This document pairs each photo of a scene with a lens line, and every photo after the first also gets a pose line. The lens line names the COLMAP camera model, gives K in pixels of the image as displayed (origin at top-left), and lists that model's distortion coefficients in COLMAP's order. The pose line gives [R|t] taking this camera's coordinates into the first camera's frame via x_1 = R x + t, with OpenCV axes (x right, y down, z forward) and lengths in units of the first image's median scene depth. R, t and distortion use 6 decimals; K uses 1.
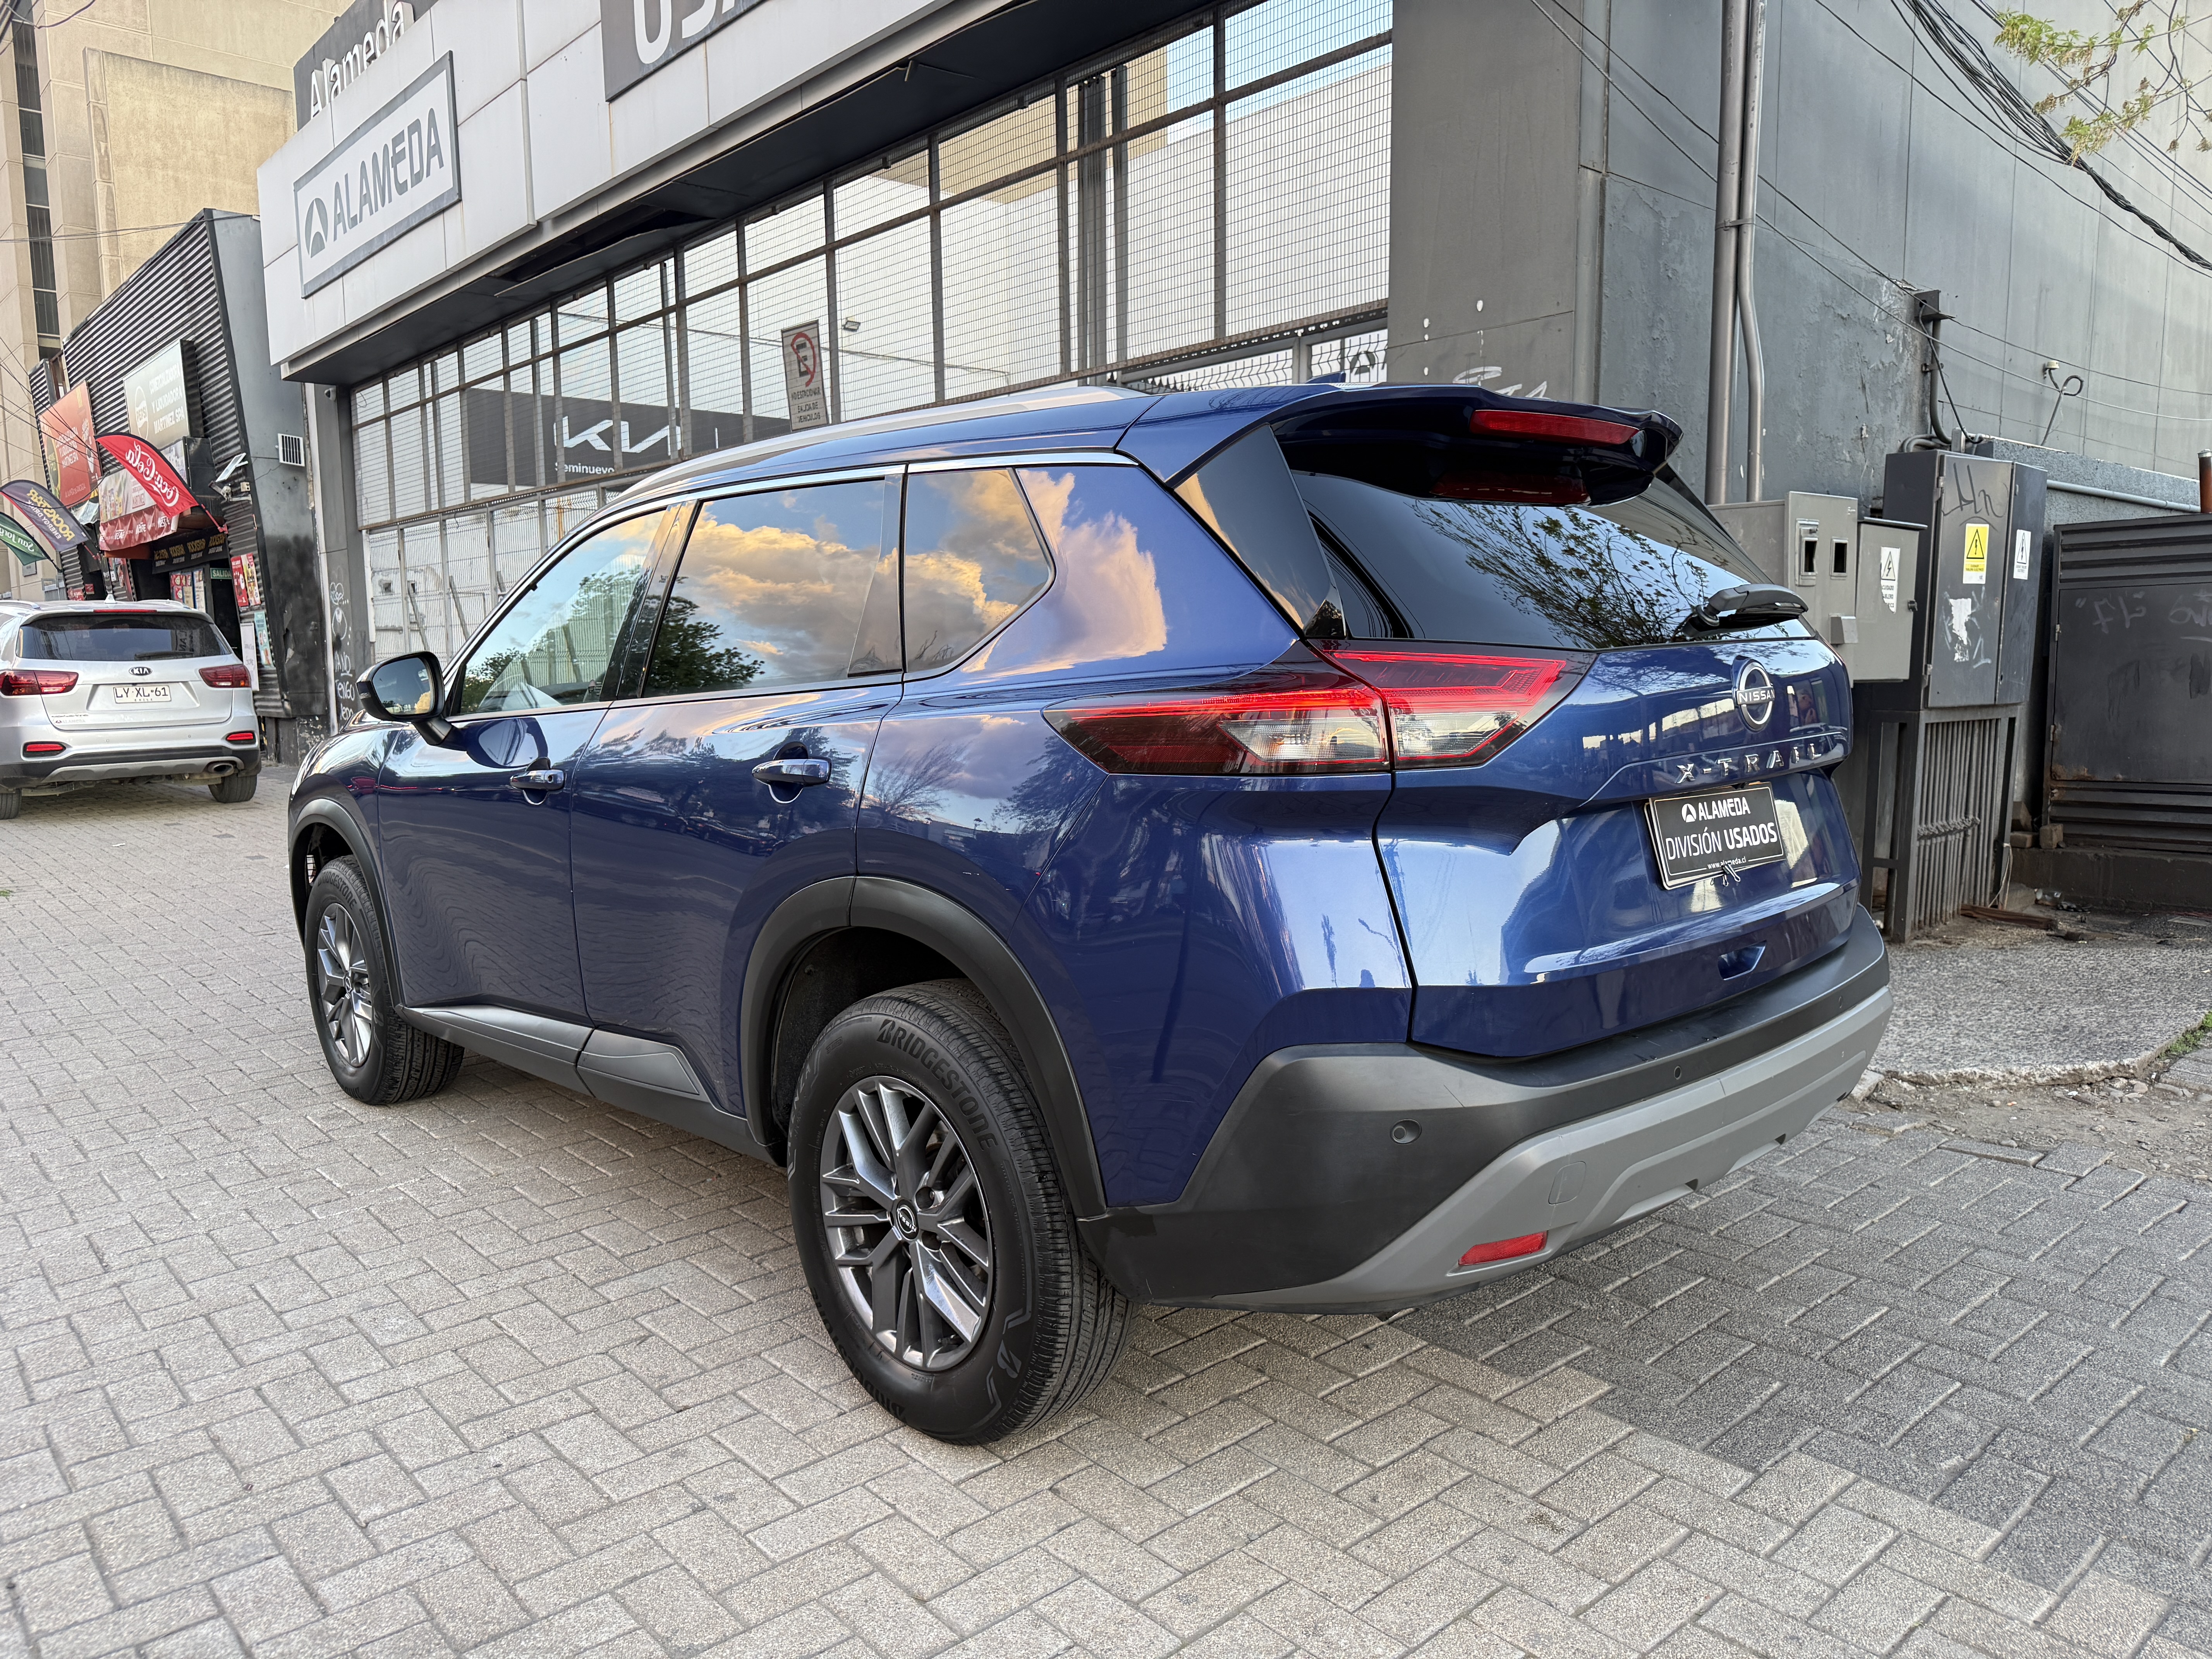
lens RADIAL K [[1563.4, 0, 1077.6], [0, 1563.4, 845.4], [0, 0, 1]] dist [0.012053, -0.013775]
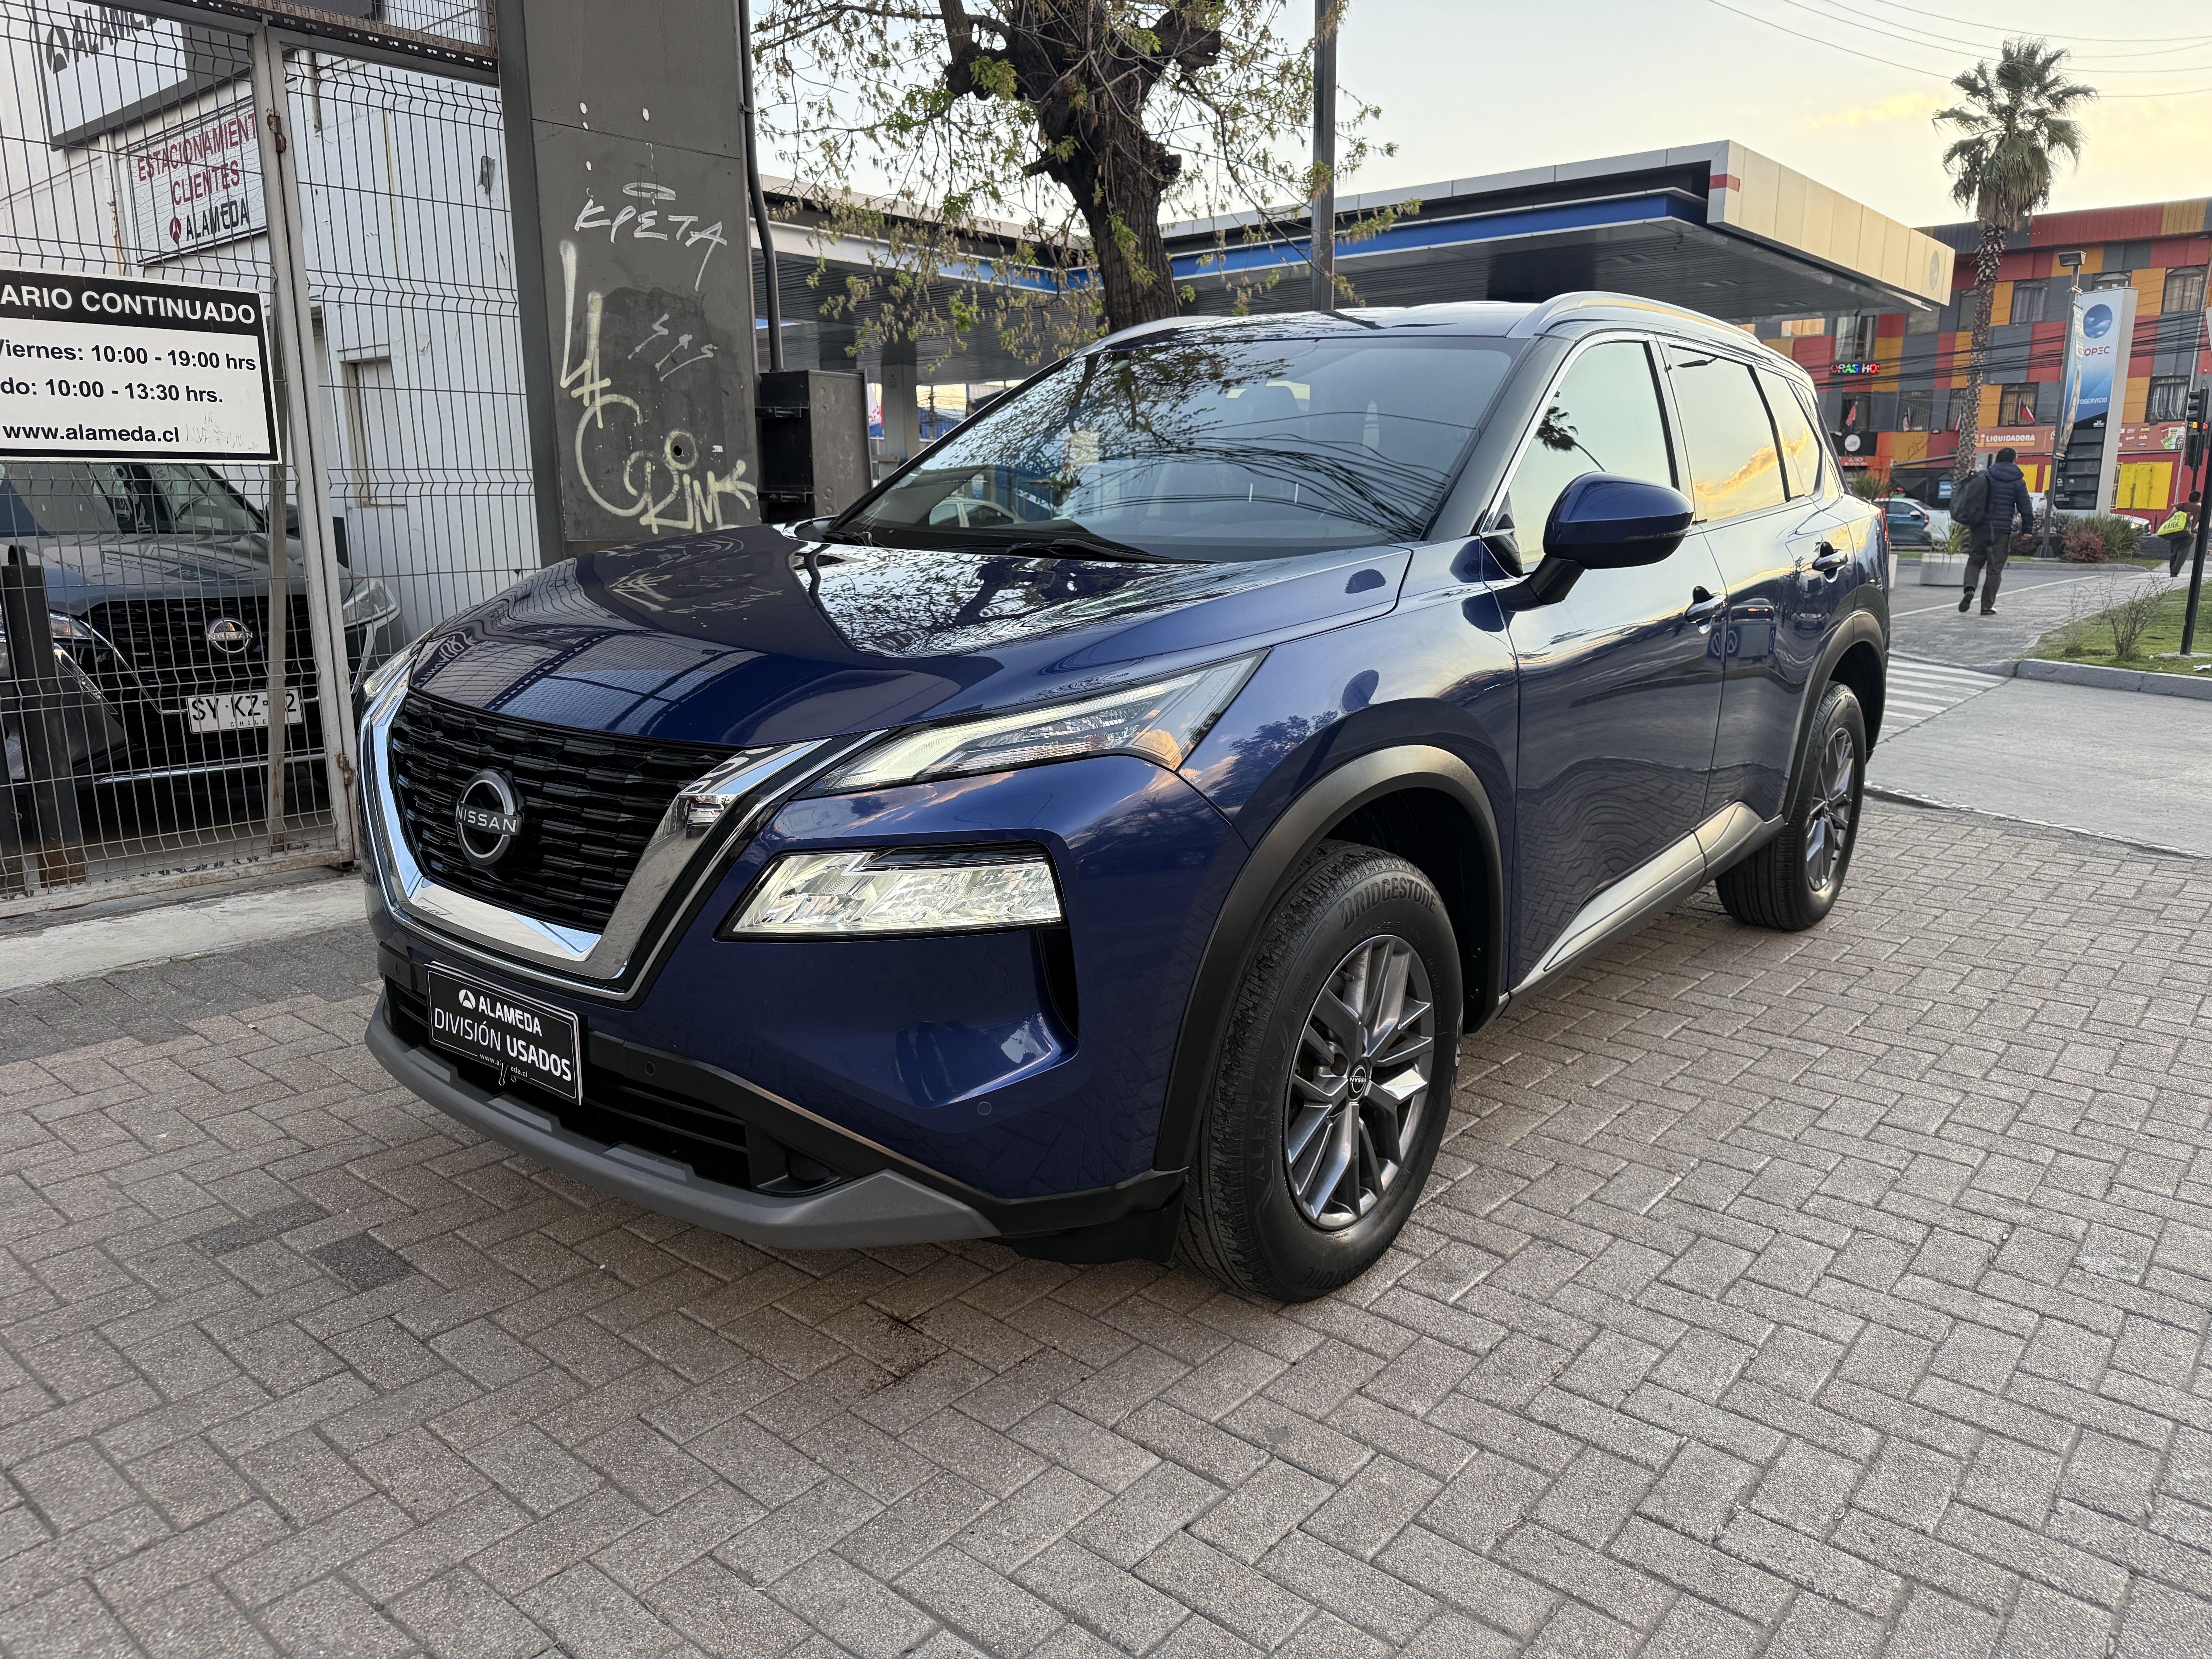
lens RADIAL K [[1563.4, 0, 1126.8], [0, 1563.4, 845.5], [0, 0, 1]] dist [0.012053, -0.013775]
pose [[-0.167817, -0.201994, 0.964902, -0.374354], [0.124036, 0.966678, 0.223938, -0.047969], [-0.977984, 0.157263, -0.137170, 0.443898]]
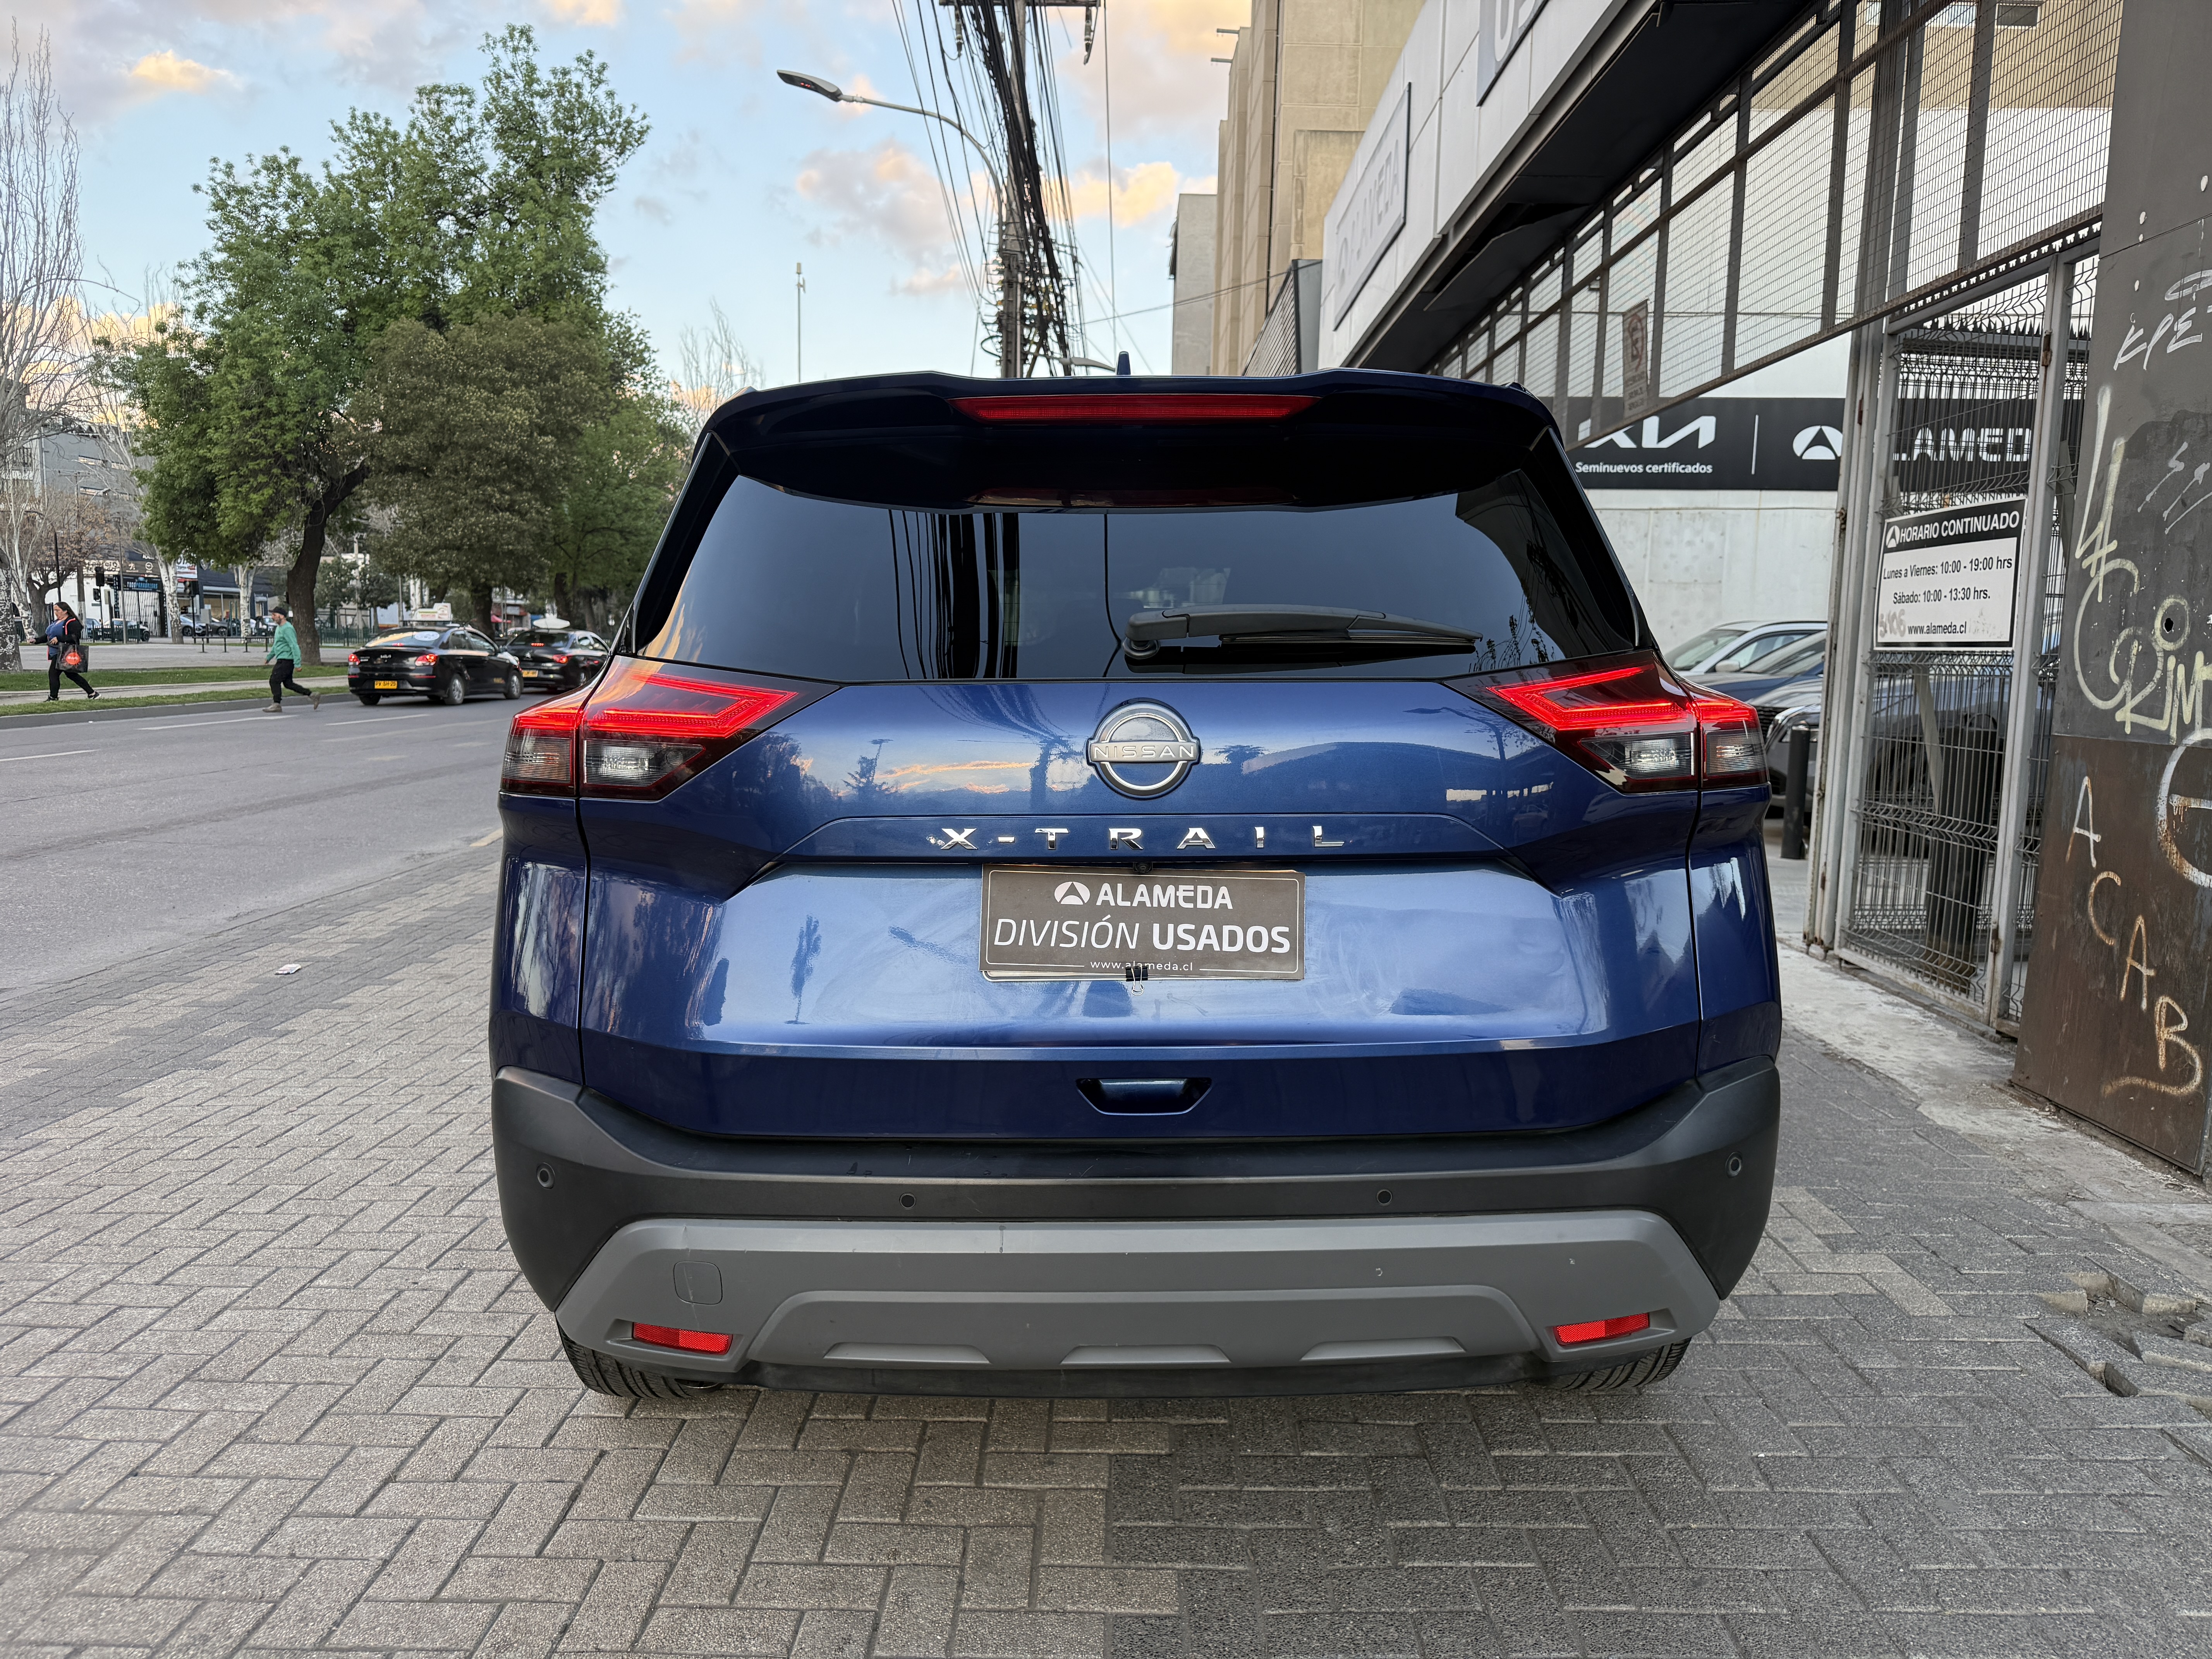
lens RADIAL K [[1563.4, 0, 1090.1], [0, 1563.4, 838.5], [0, 0, 1]] dist [0.012053, -0.013775]
pose [[0.740332, 0.103897, -0.664164, 0.182937], [-0.105971, 0.993669, 0.037318, -0.015621], [0.663836, 0.042754, 0.746655, 0.084059]]
